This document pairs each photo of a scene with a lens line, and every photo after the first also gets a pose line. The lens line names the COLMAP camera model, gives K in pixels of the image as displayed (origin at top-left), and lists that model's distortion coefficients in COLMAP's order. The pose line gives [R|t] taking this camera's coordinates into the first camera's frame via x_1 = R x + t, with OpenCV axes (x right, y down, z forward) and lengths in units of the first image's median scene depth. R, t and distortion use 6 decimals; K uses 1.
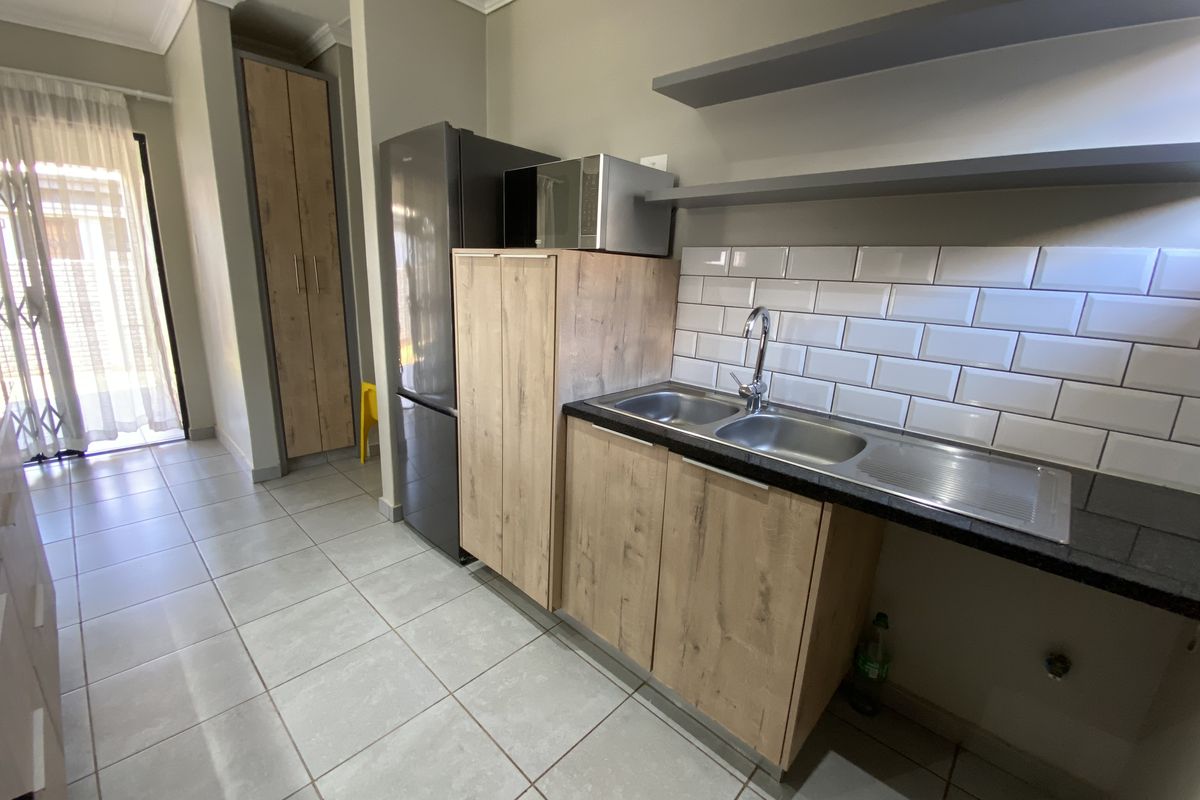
lens RADIAL K [[494.0, 0, 602.2], [0, 494.0, 395.1], [0, 0, 1]] dist [0.014785, -0.018894]
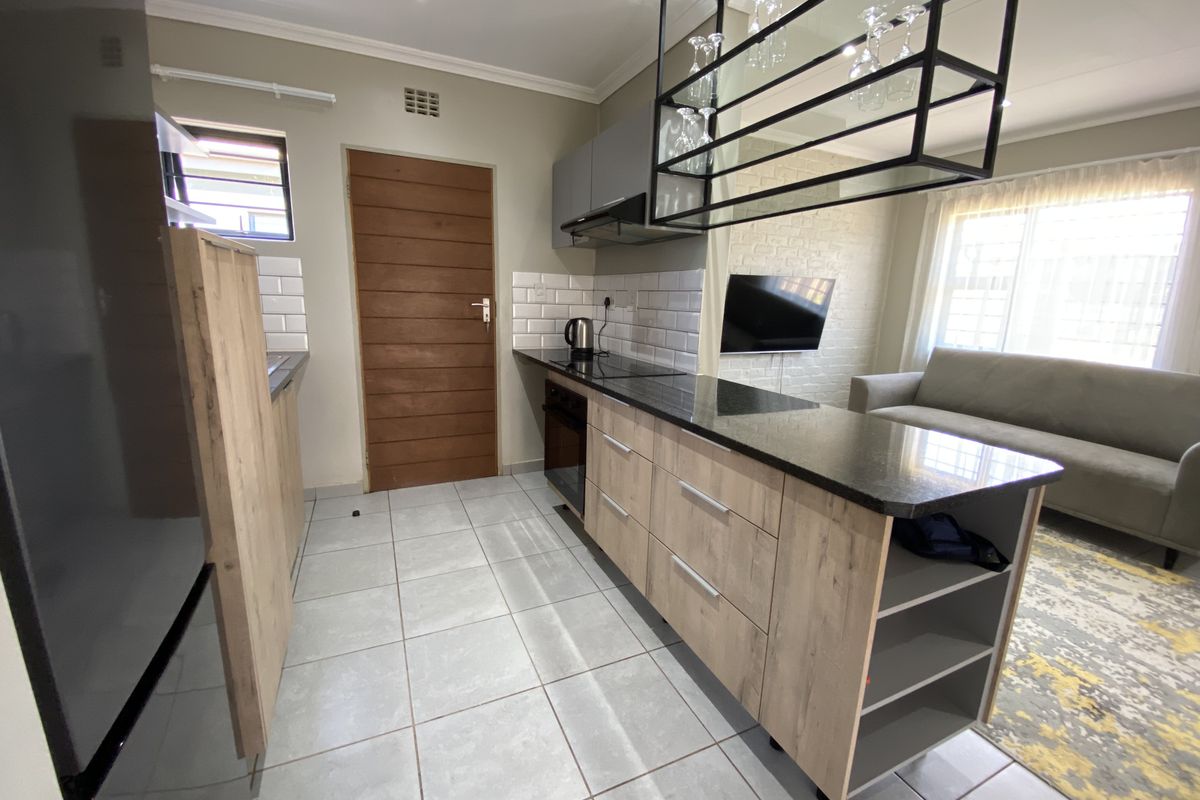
lens RADIAL K [[494.0, 0, 602.2], [0, 494.0, 395.1], [0, 0, 1]] dist [0.014785, -0.018894]
pose [[-0.924442, -0.144131, 0.353035, -0.947226], [0.022041, 0.904070, 0.426815, -0.362348], [-0.380686, 0.402347, -0.832583, 1.389656]]
